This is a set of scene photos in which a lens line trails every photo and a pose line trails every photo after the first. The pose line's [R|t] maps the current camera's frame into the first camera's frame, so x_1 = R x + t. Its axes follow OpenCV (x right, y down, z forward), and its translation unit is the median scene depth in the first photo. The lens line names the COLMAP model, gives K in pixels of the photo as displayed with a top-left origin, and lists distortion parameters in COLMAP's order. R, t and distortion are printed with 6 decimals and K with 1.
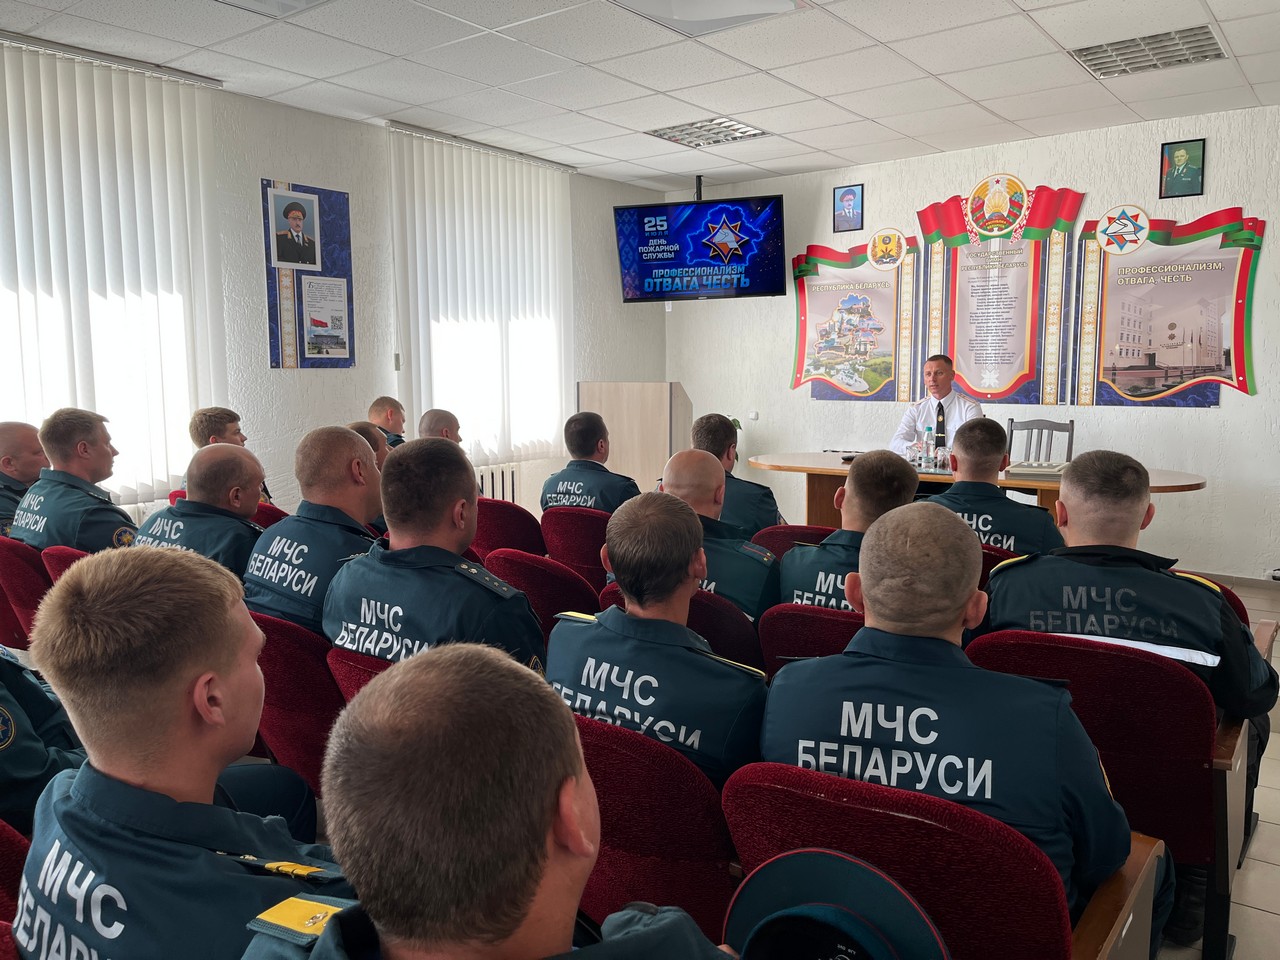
lens RADIAL K [[970.9, 0, 633.0], [0, 970.9, 481.9], [0, 0, 1]] dist [0.057290, -0.087382]
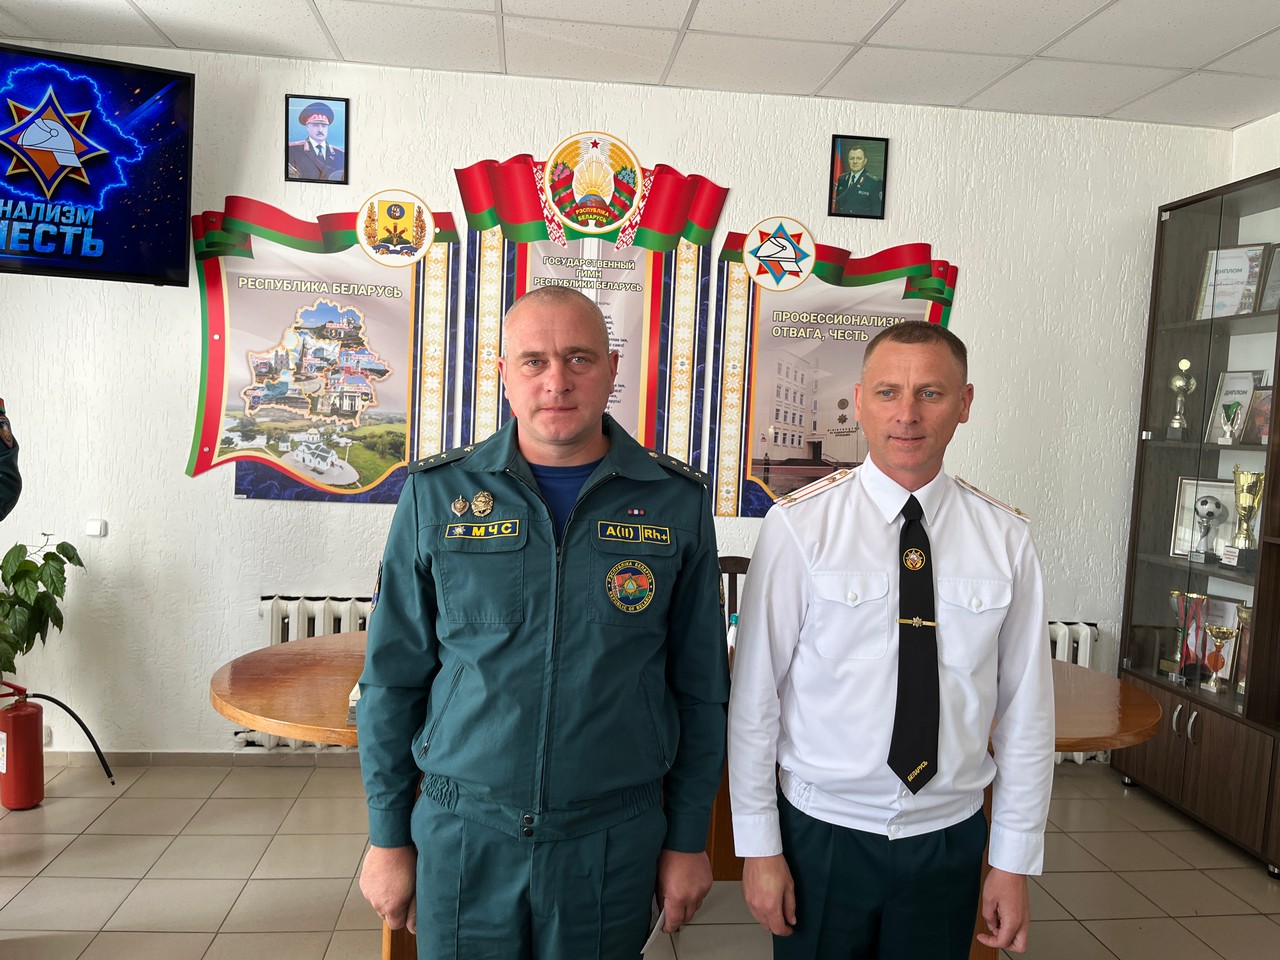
lens RADIAL K [[956.7, 0, 637.0], [0, 956.7, 468.6], [0, 0, 1]] dist [0.058503, -0.095981]
pose [[0.719241, 0.005189, 0.694741, -0.017427], [0.034021, 0.998509, -0.042678, -0.080802], [-0.693927, 0.054331, 0.717992, 0.559582]]
